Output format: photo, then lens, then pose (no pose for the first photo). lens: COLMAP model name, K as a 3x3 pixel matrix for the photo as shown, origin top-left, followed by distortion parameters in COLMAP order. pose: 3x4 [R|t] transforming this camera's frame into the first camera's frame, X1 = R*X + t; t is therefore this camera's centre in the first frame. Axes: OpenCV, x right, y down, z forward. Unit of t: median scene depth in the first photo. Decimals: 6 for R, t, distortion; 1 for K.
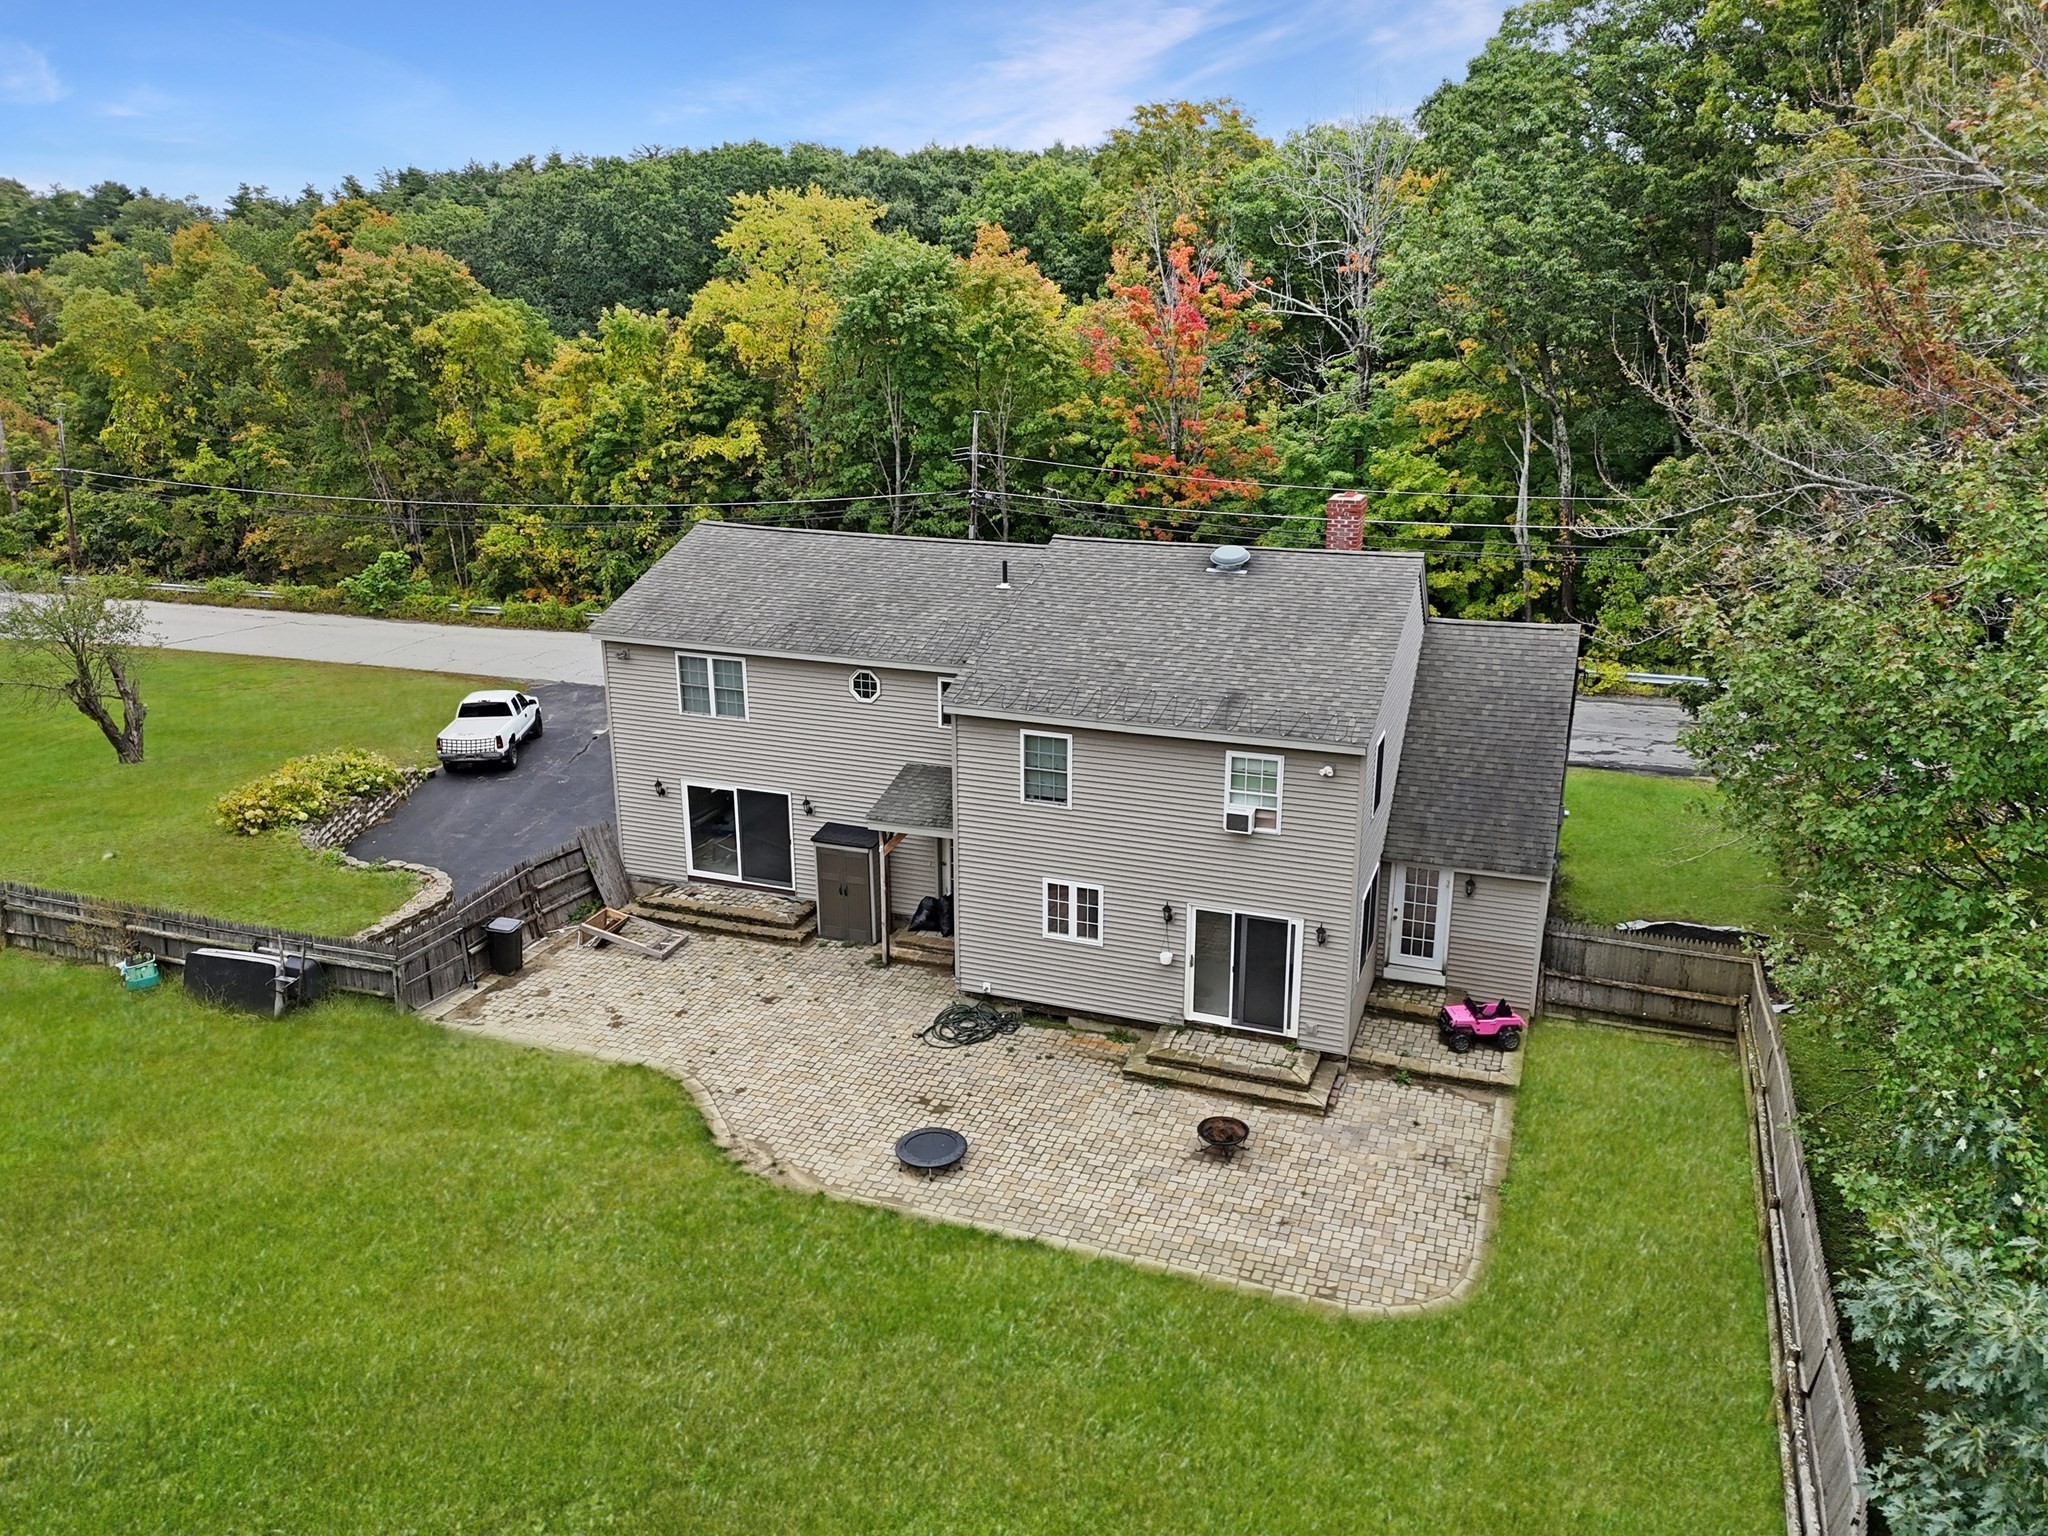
lens RADIAL K [[1565.5, 0, 1026.5], [0, 1565.5, 745.1], [0, 0, 1]] dist [0.105686, -0.146929]
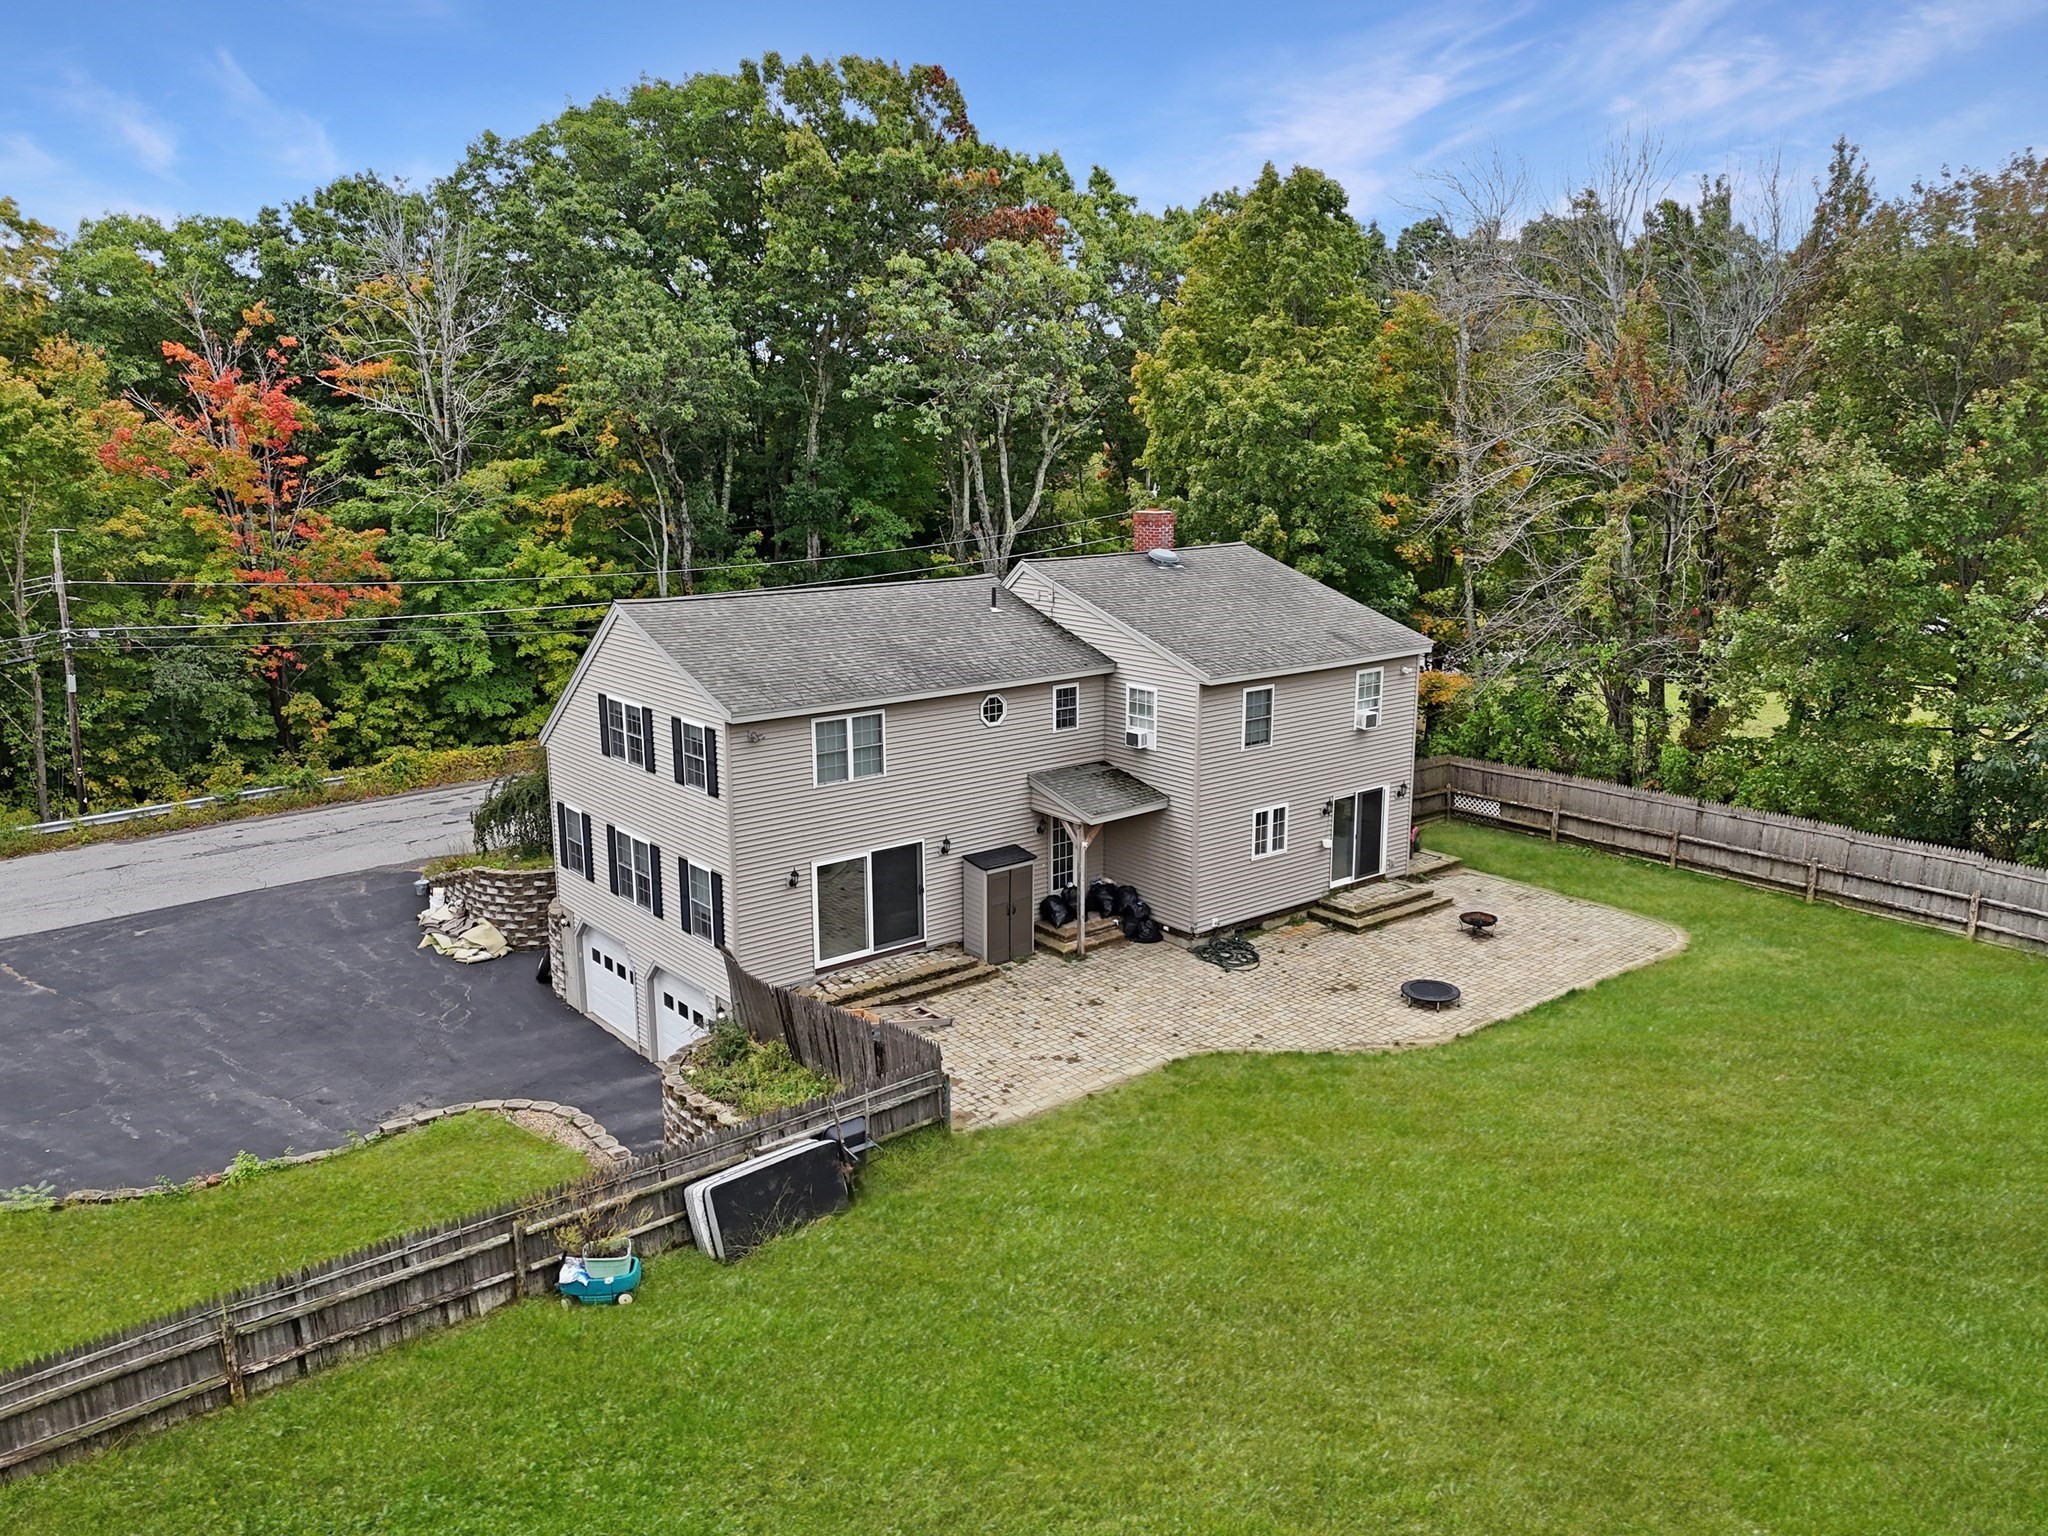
lens RADIAL K [[1546.1, 0, 1015.4], [0, 1546.1, 767.2], [0, 0, 1]] dist [0.071541, -0.005394]
pose [[0.508809, -0.187275, 0.840263, -0.933157], [0.251262, 0.965859, 0.063119, -0.060091], [-0.823396, 0.179010, 0.538492, 0.427551]]
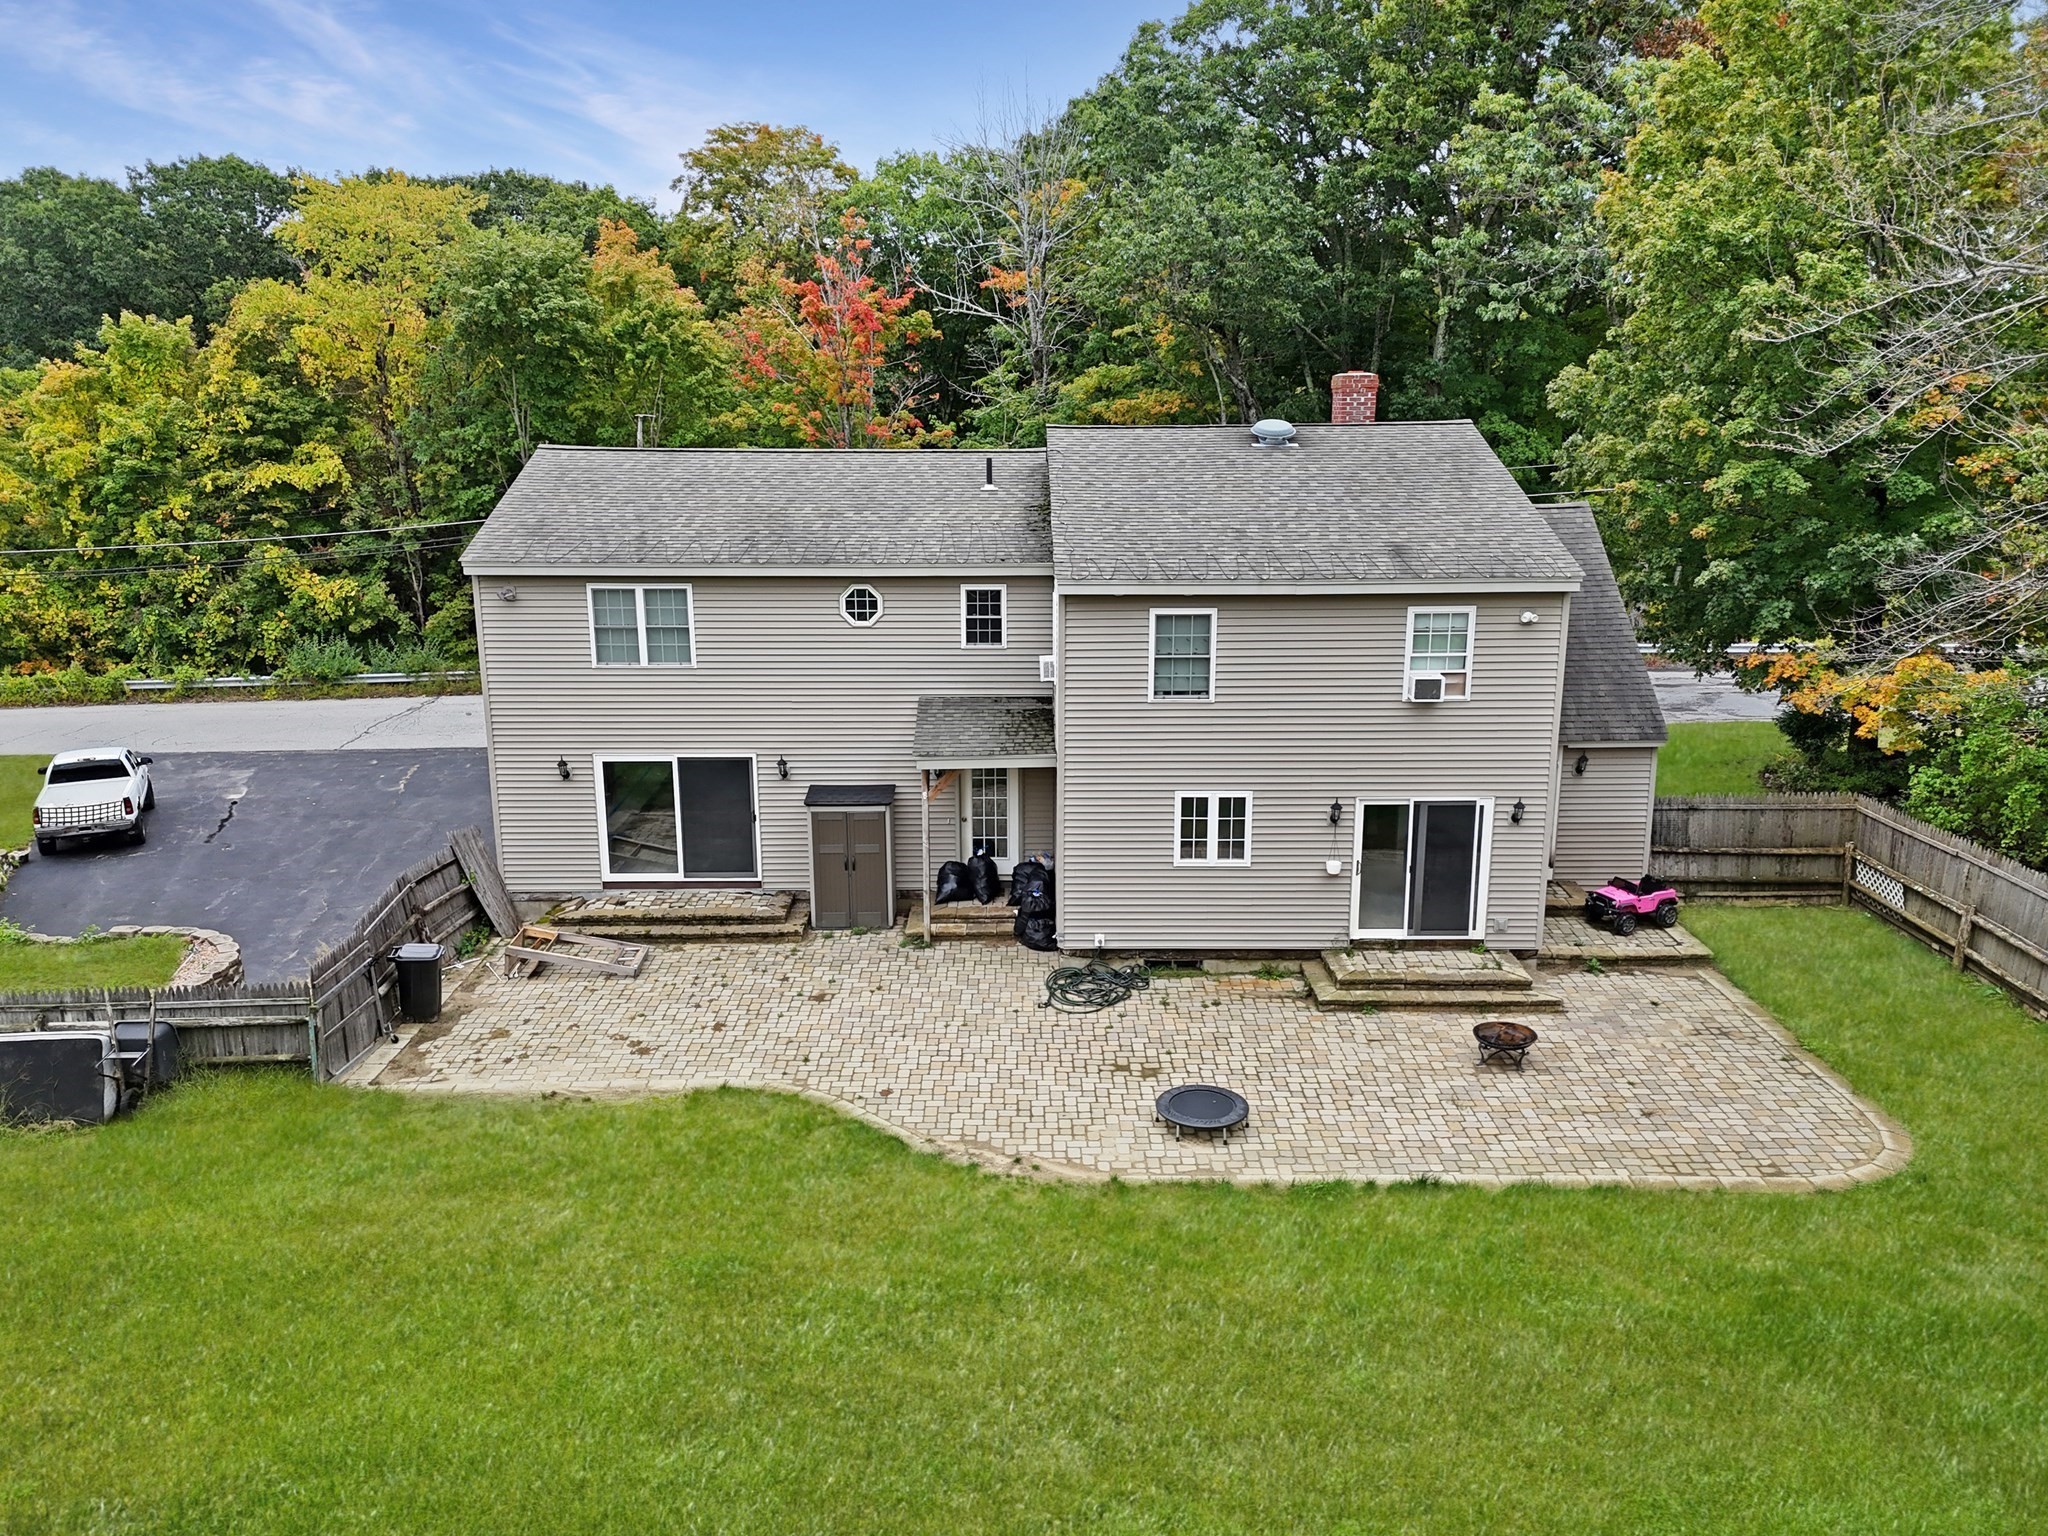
lens RADIAL K [[1562.2, 0, 1030.3], [0, 1562.2, 754.1], [0, 0, 1]] dist [0.070258, -0.052388]
pose [[0.935055, -0.080584, 0.345221, -0.295985], [0.102215, 0.993749, -0.044889, 0.080728], [-0.339446, 0.077260, 0.937447, 0.214309]]
